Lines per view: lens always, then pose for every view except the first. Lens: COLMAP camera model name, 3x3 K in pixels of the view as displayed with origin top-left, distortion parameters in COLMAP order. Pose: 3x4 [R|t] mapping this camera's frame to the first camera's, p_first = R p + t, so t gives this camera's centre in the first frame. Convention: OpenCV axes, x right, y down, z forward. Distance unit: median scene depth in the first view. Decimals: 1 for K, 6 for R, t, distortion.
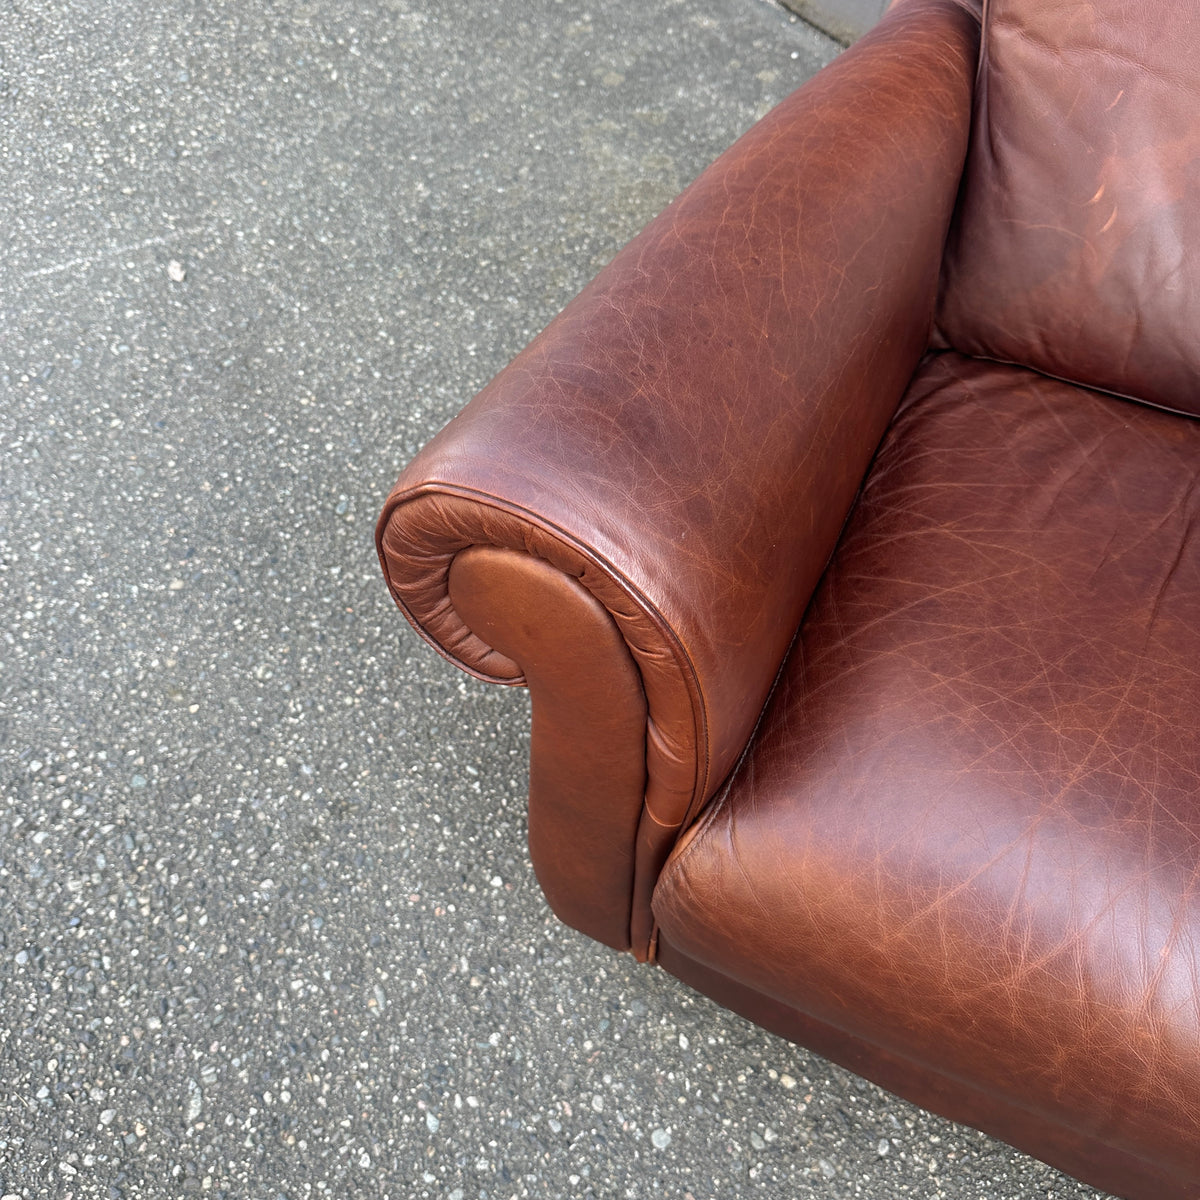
lens RADIAL K [[1130.8, 0, 585.0], [0, 1130.8, 606.3], [0, 0, 1]] dist [0.169377, -0.377078]
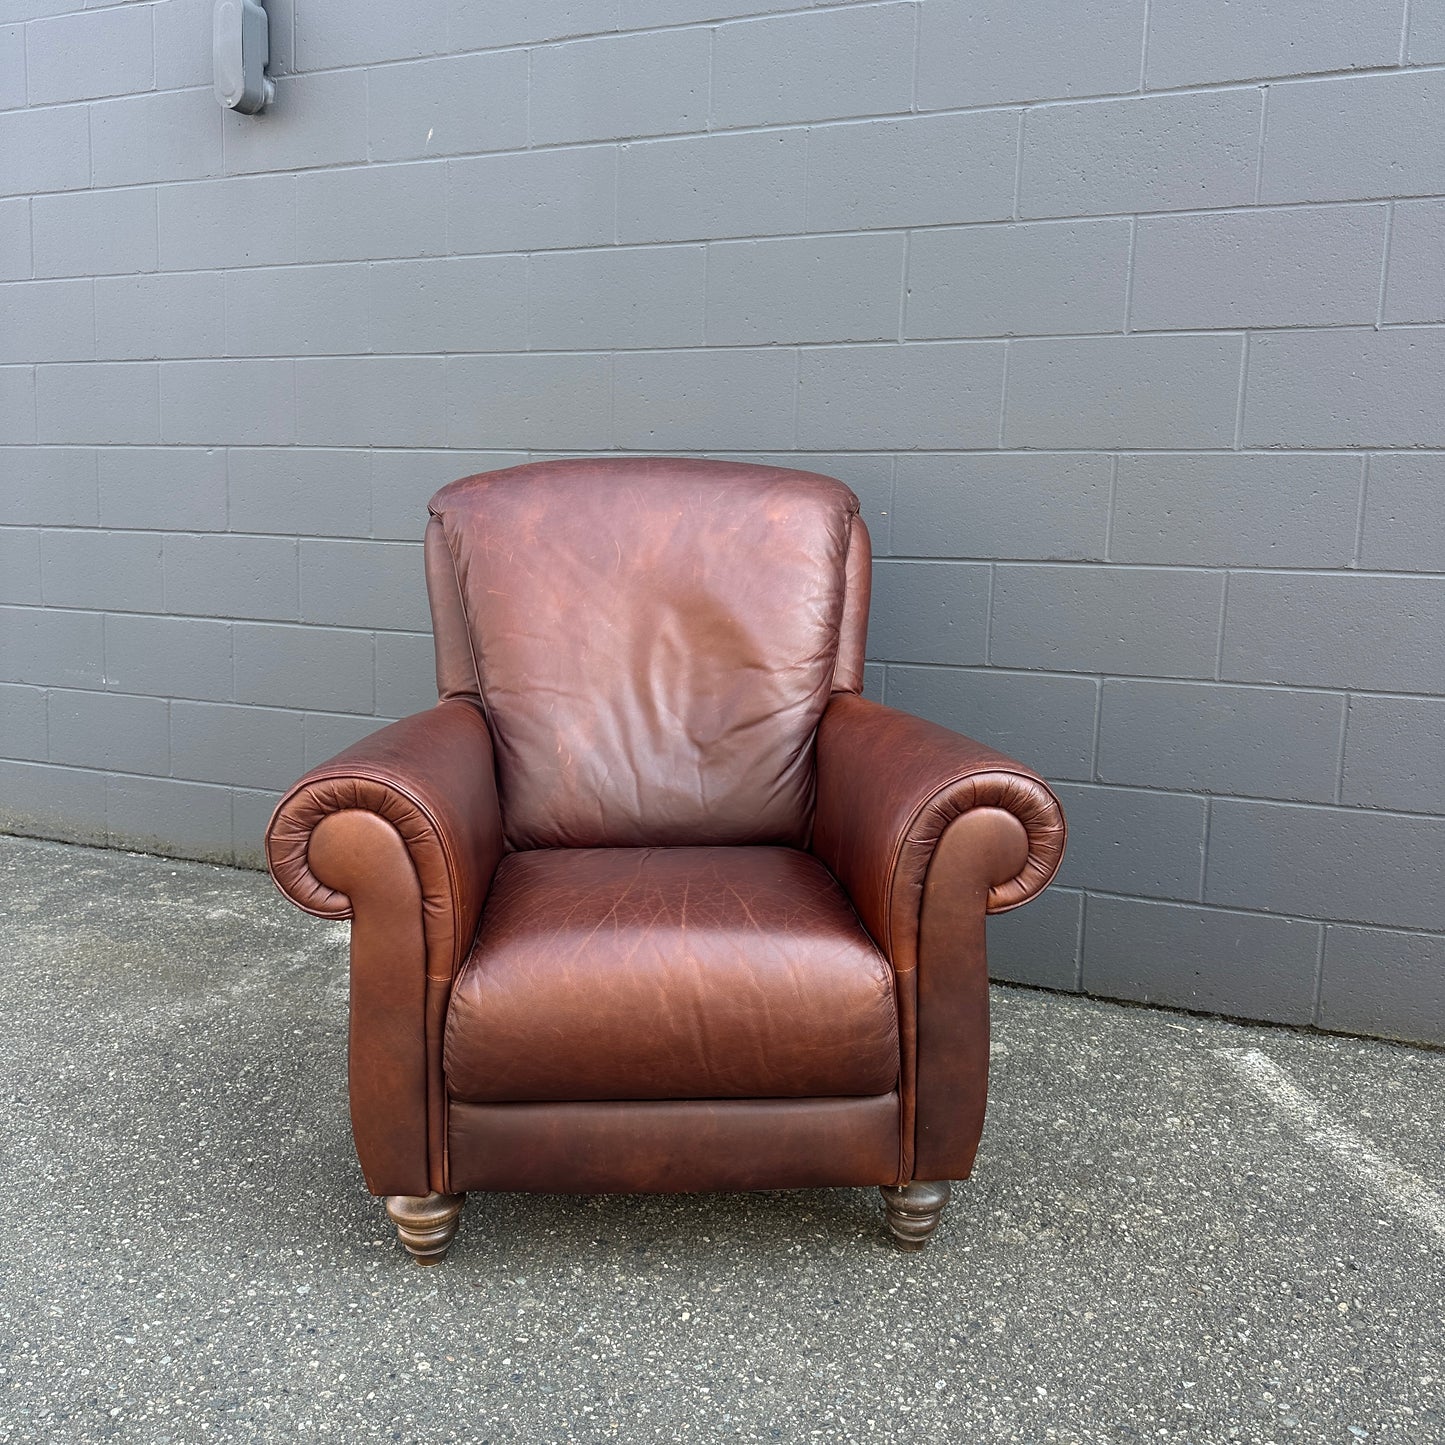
lens RADIAL K [[1347.1, 0, 695.7], [0, 1347.1, 724.5], [0, 0, 1]] dist [0.175108, -0.334443]
pose [[0.877983, -0.080394, 0.471892, -0.403980], [0.376218, 0.725420, -0.576390, 0.922930], [-0.295981, 0.683595, 0.667153, -0.607776]]
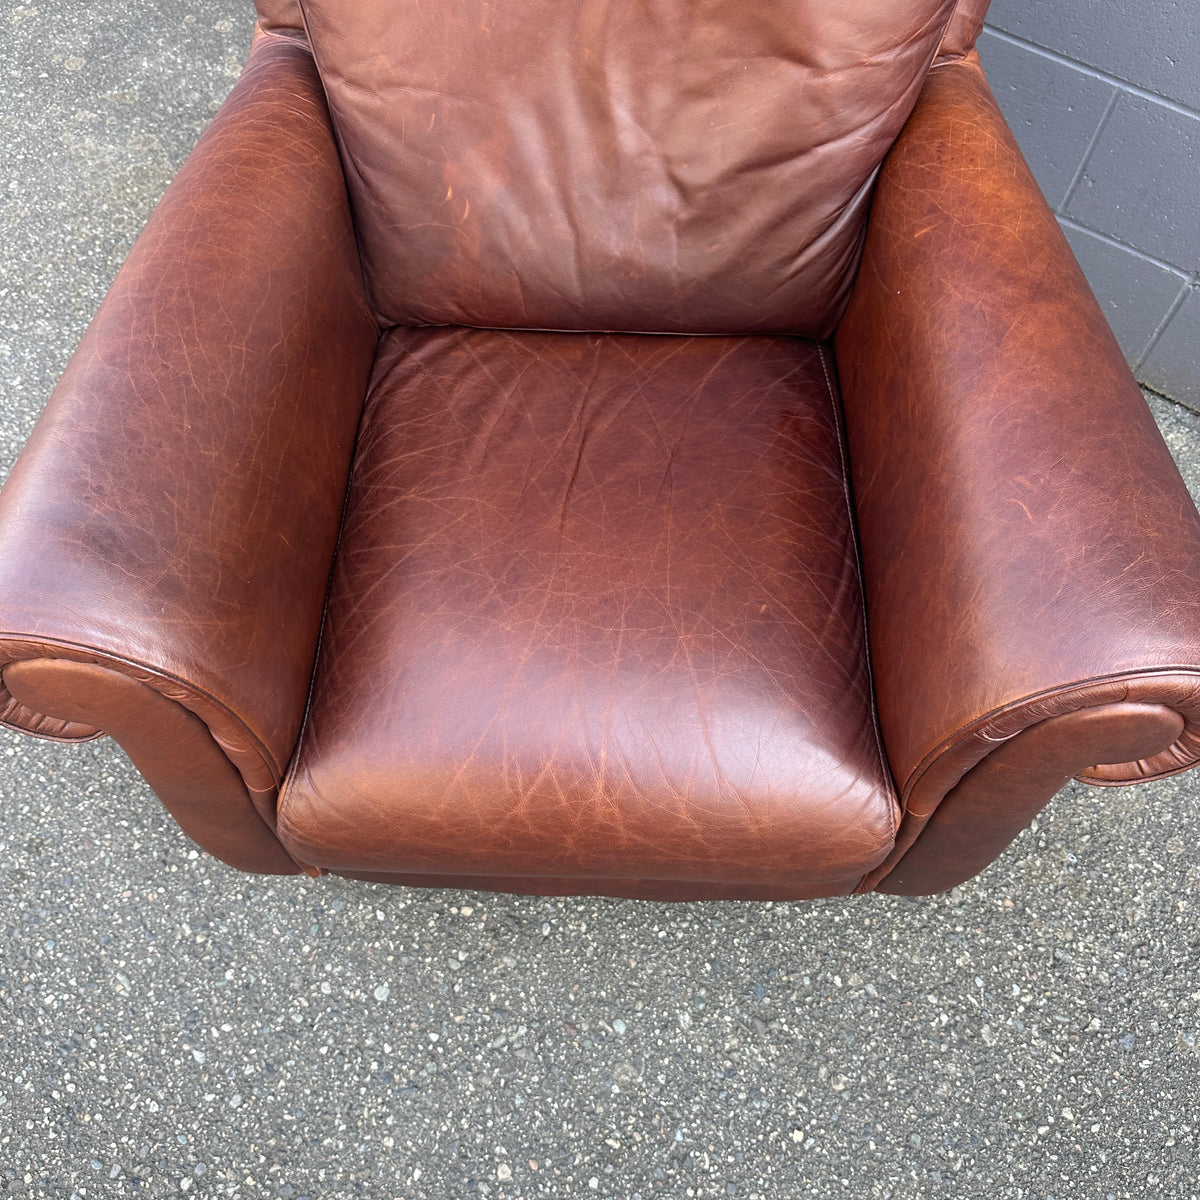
lens RADIAL K [[1126.2, 0, 600.8], [0, 1126.2, 595.4], [0, 0, 1]] dist [0.144668, -0.320095]
pose [[0.918943, -0.327693, 0.219455, 0.149023], [0.298234, 0.941489, 0.157020, -0.075263], [-0.258069, -0.078844, 0.962904, -0.236505]]
